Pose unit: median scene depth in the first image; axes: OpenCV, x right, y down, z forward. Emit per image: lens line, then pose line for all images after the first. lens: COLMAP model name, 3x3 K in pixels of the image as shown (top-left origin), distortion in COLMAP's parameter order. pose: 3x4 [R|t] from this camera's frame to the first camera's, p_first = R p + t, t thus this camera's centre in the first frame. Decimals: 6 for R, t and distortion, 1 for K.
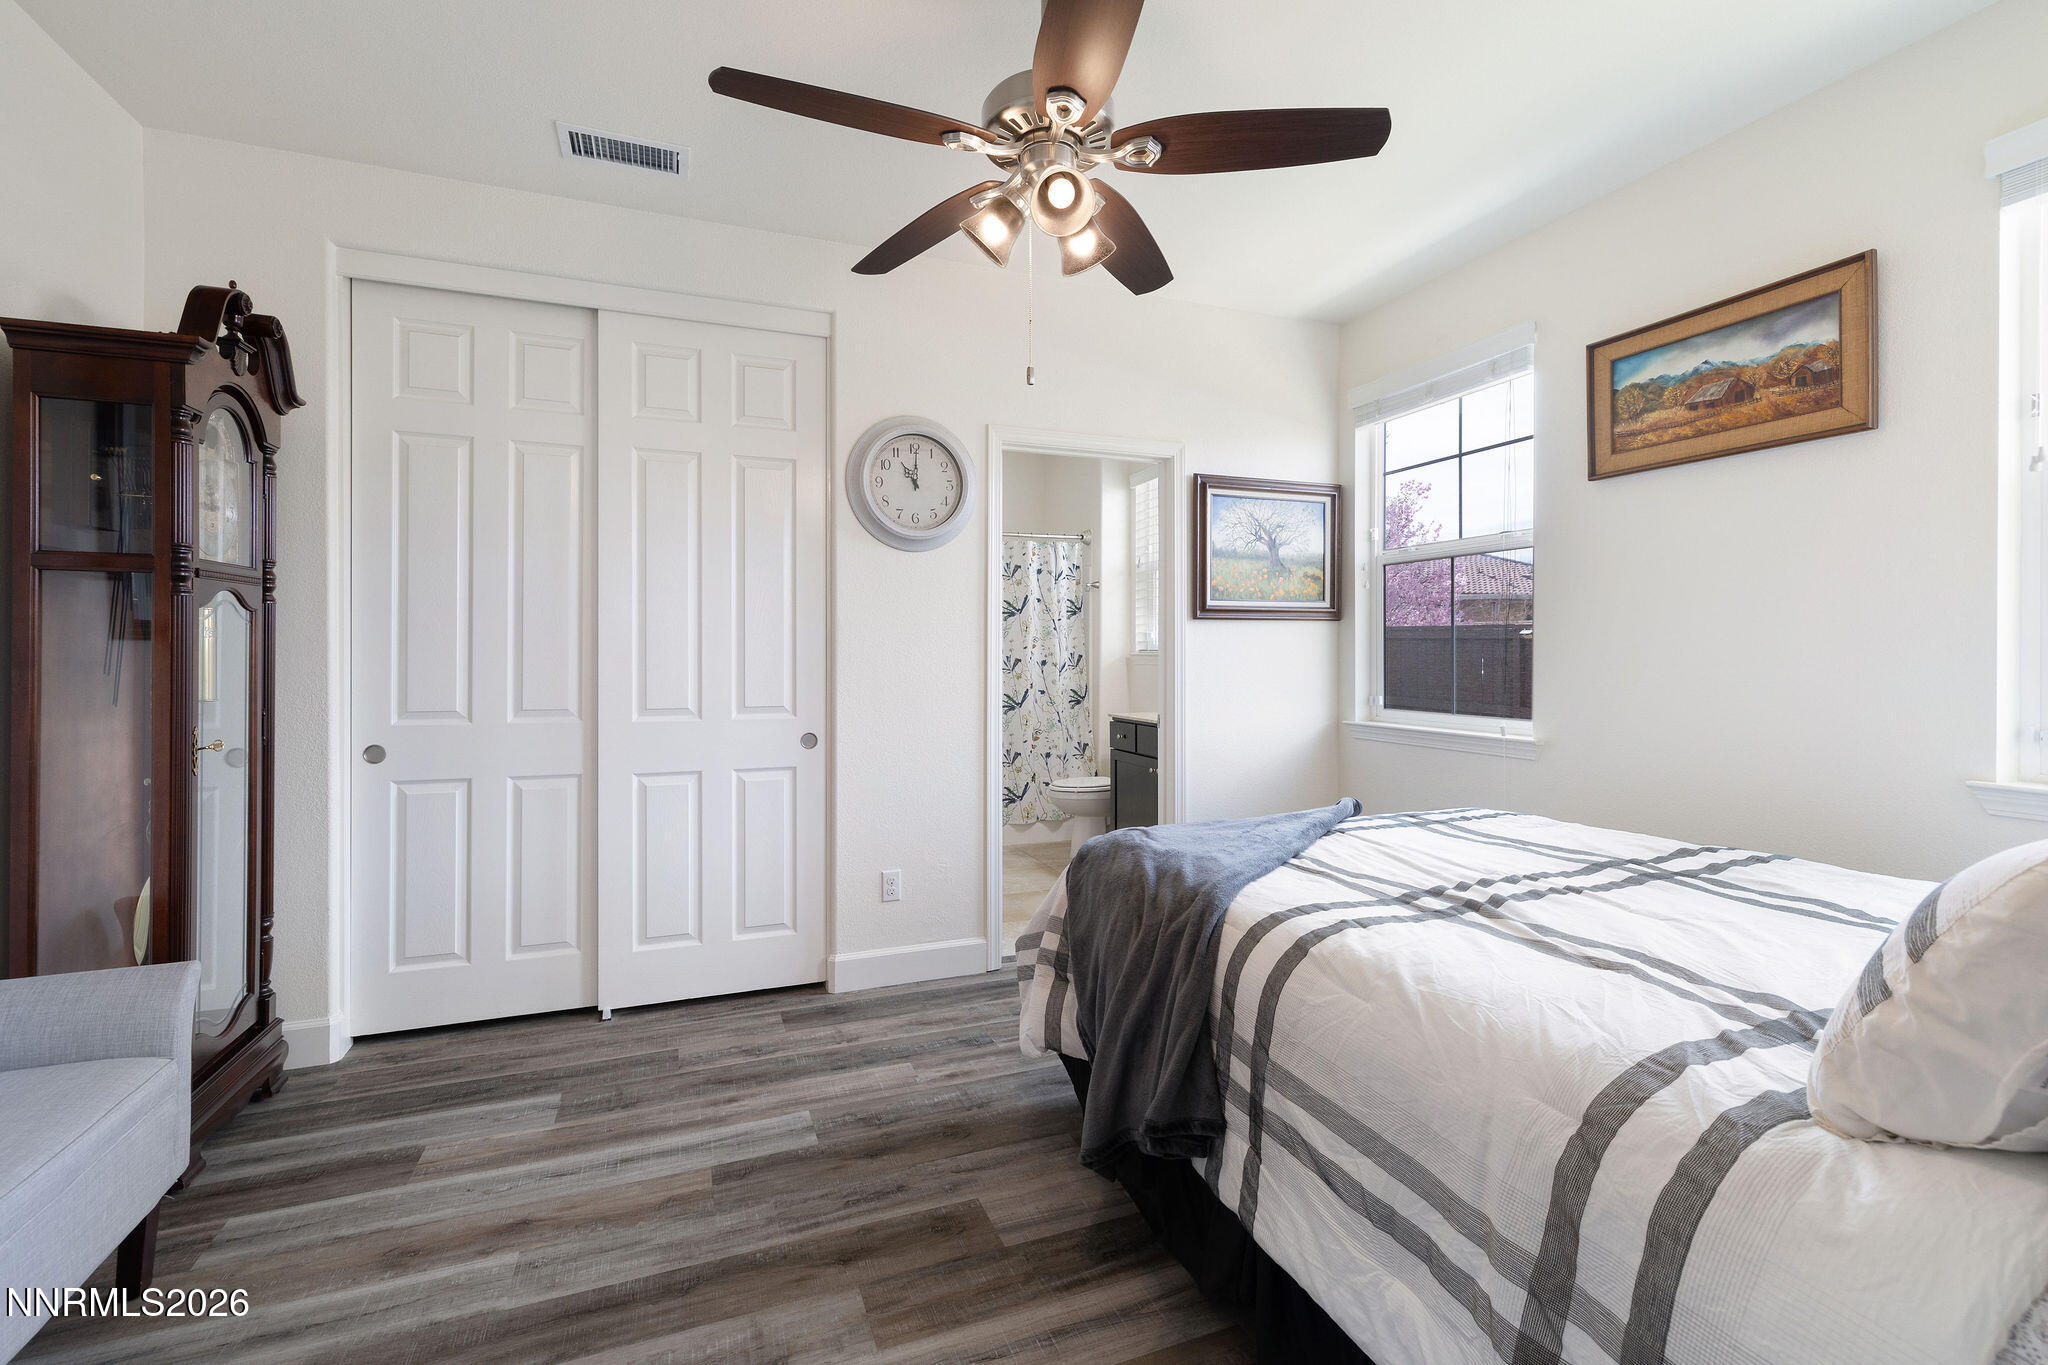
lens RADIAL K [[888.4, 0, 1030.0], [0, 888.4, 665.5], [0, 0, 1]] dist [-0.000457, 0.000402]
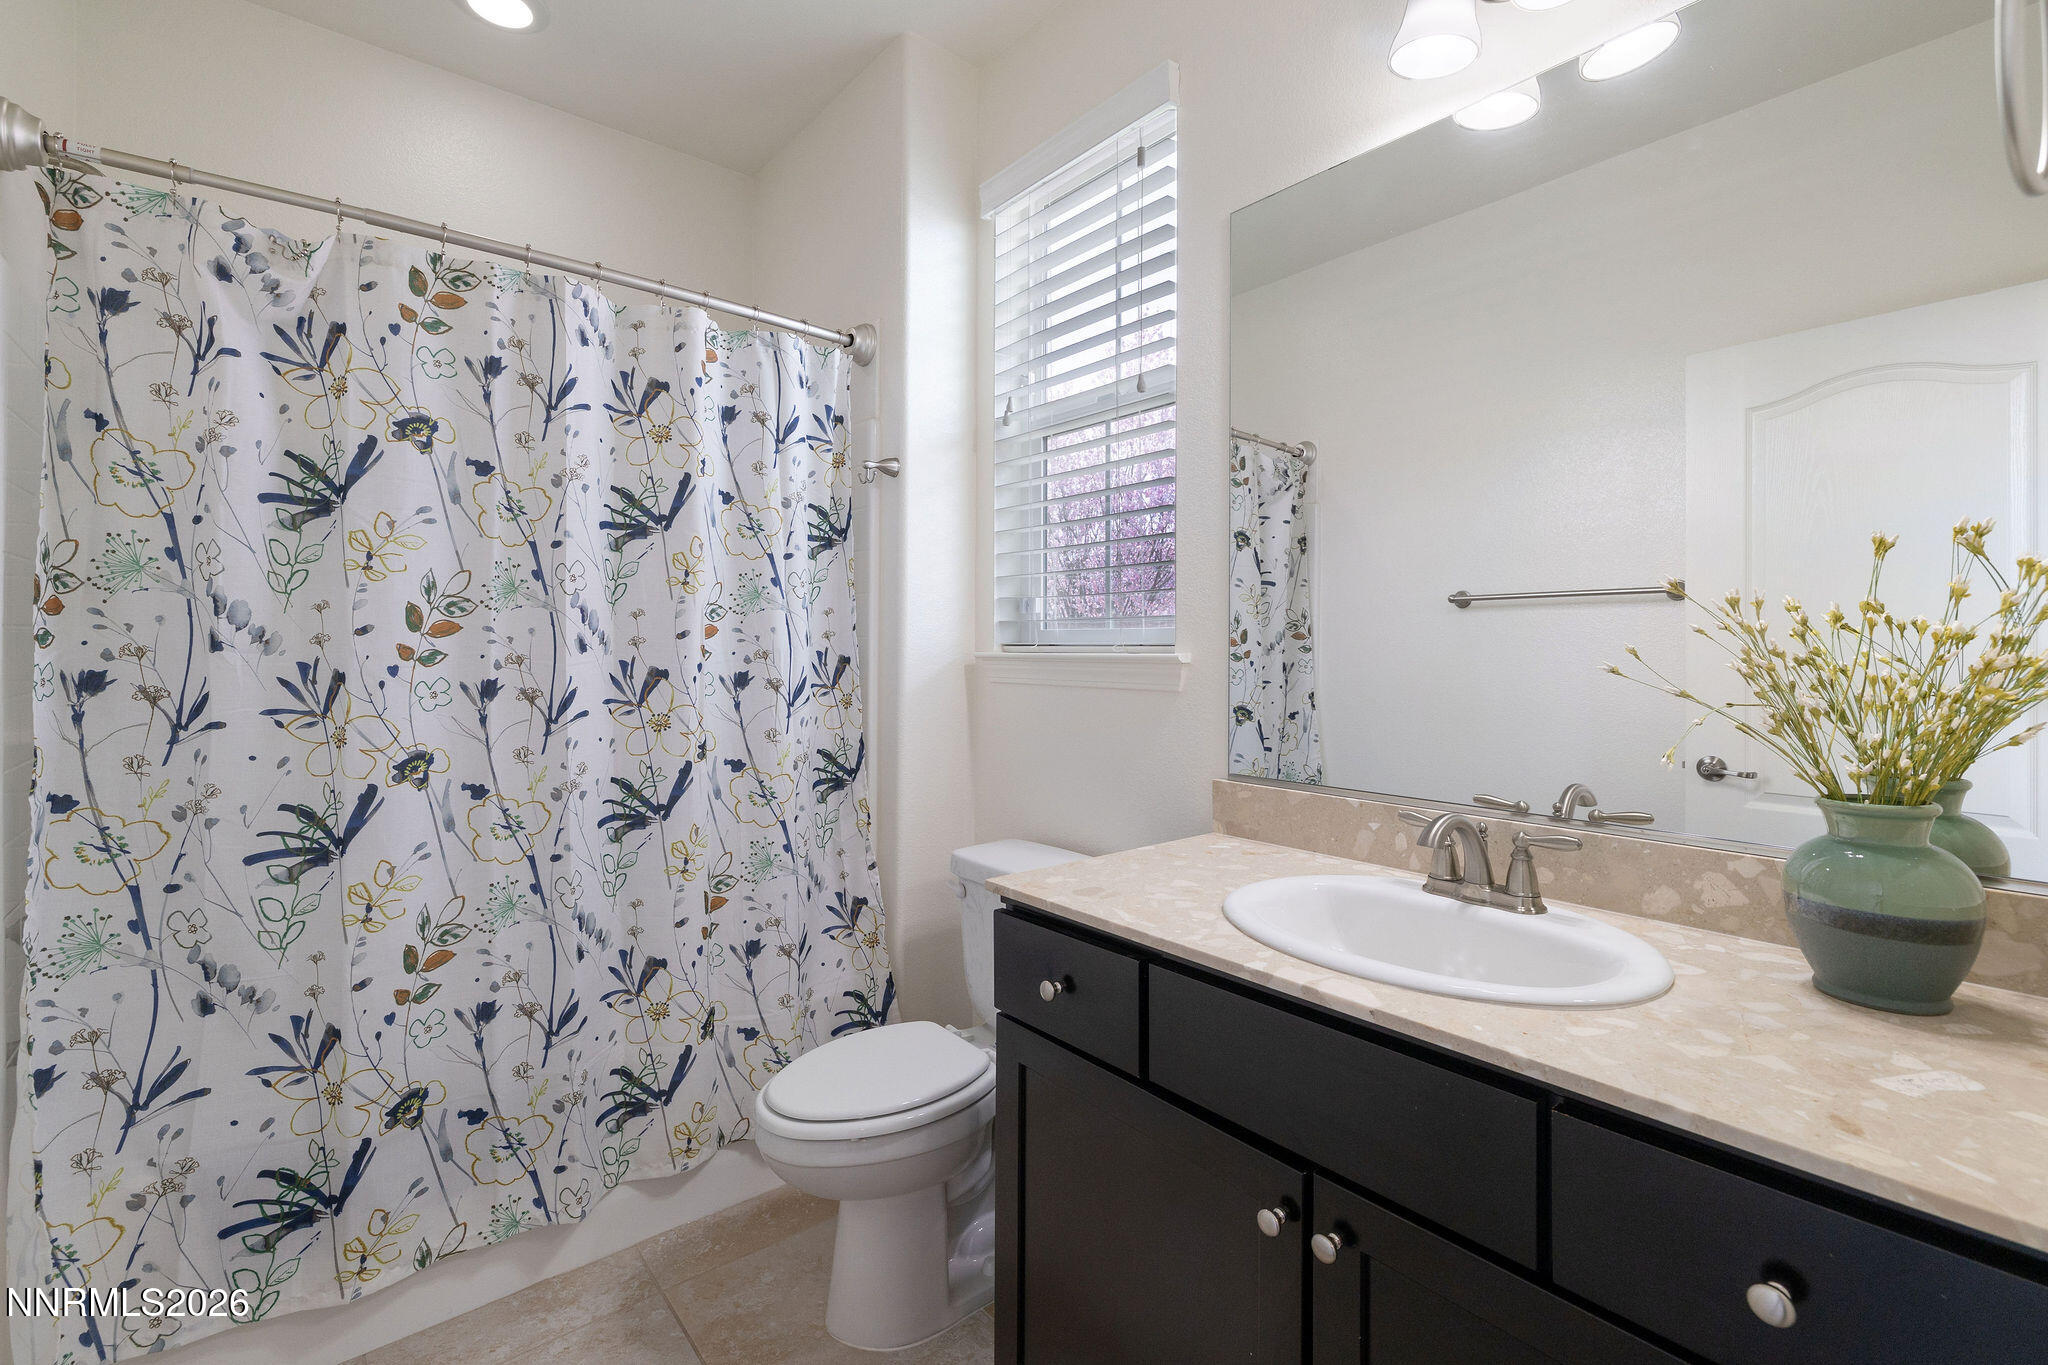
lens RADIAL K [[888.4, 0, 1012.4], [0, 888.4, 649.7], [0, 0, 1]] dist [-0.000457, 0.000402]
pose [[0.952572, 0.003436, 0.304295, 0.010899], [0.000379, 0.999922, -0.012476, -0.010437], [-0.304314, 0.012000, 0.952496, 0.640659]]
